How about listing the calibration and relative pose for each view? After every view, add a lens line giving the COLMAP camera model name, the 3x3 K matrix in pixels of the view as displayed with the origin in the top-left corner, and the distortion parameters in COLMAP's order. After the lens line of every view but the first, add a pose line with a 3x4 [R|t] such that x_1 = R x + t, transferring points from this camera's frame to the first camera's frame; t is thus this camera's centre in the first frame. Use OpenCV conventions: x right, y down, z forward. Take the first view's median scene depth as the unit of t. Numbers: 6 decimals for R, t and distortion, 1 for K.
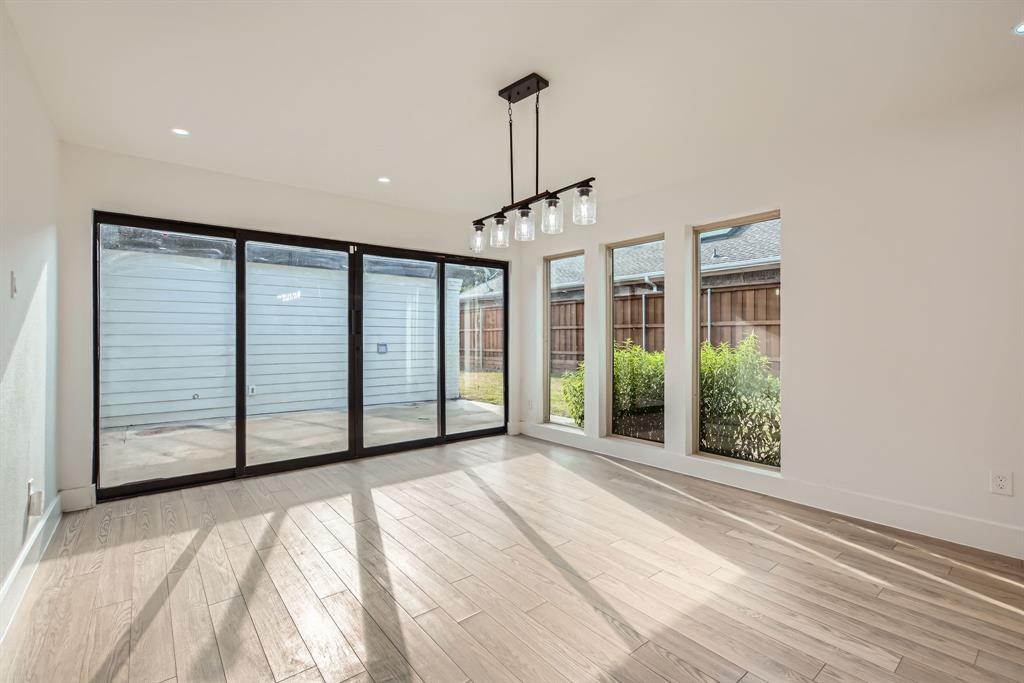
lens RADIAL K [[451.1, 0, 512.4], [0, 451.1, 338.9], [0, 0, 1]] dist [-0.005333, 0.000037]
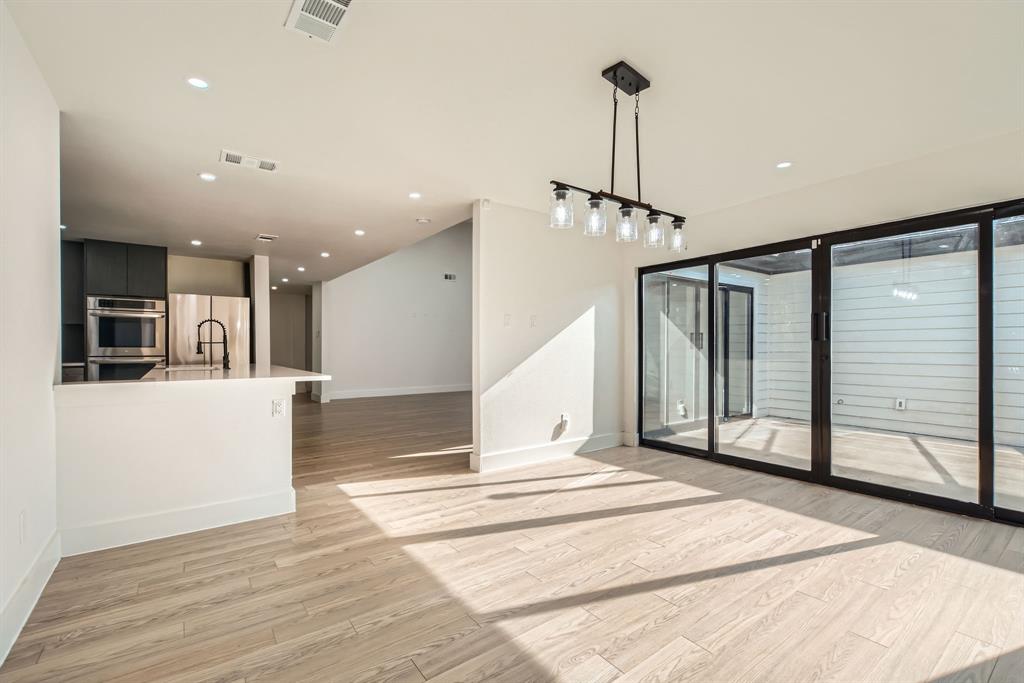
lens RADIAL K [[451.1, 0, 508.9], [0, 451.1, 345.9], [0, 0, 1]] dist [-0.005333, 0.000037]
pose [[-0.049301, 0.000106, -0.998784, 0.533251], [0.001048, 0.999999, 0.000054, -0.000464], [0.998783, -0.001044, -0.049301, 0.434678]]
